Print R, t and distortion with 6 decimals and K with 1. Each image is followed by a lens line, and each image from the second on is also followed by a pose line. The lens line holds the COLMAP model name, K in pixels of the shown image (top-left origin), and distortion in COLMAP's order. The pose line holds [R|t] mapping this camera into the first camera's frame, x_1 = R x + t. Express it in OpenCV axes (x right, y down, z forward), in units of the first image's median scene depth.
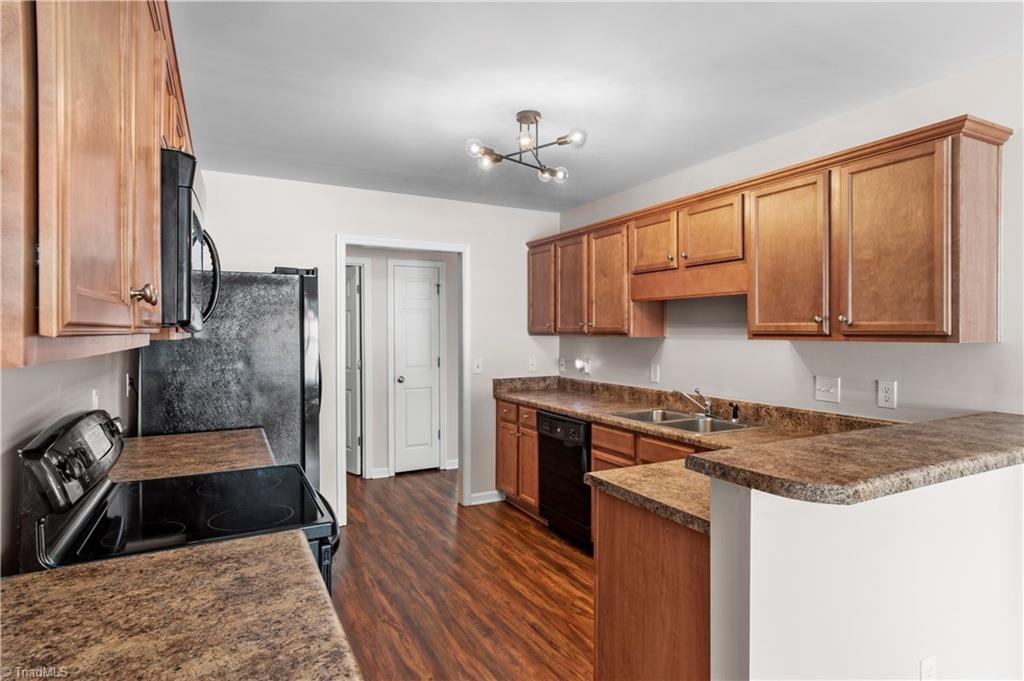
lens RADIAL K [[542.4, 0, 508.1], [0, 542.4, 329.7], [0, 0, 1]] dist [0.004934, -0.001101]
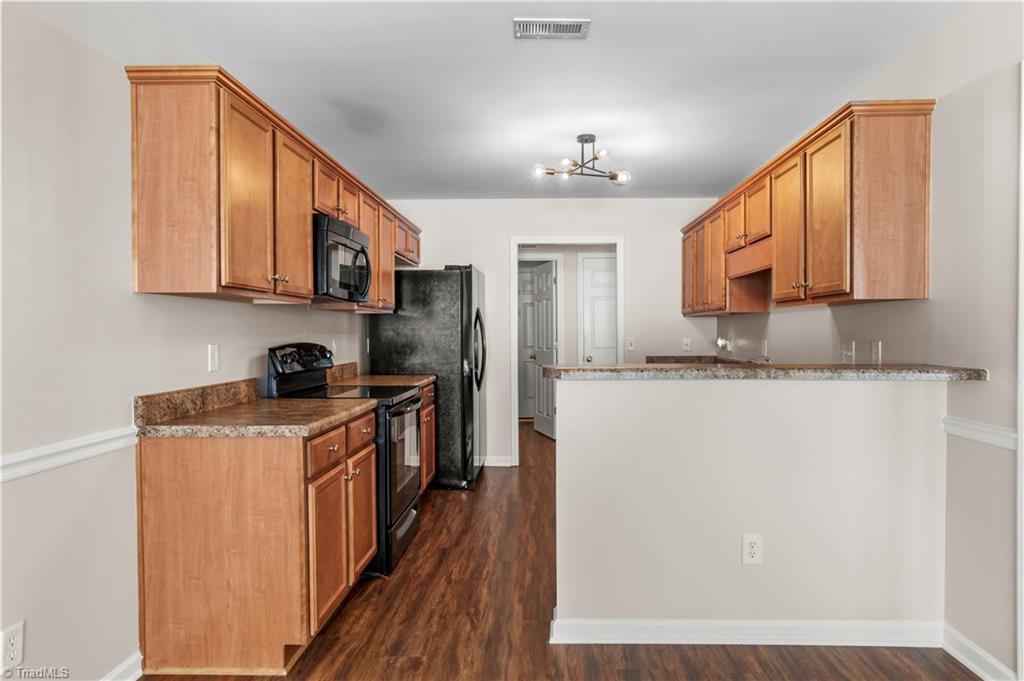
lens RADIAL K [[623.5, 0, 518.6], [0, 623.5, 342.8], [0, 0, 1]] dist [-0.010361, 0.006573]
pose [[0.861134, 0.007746, -0.508319, 0.500073], [0.001563, 0.999839, 0.017884, 0.051868], [0.508375, -0.016195, 0.860983, -0.281623]]
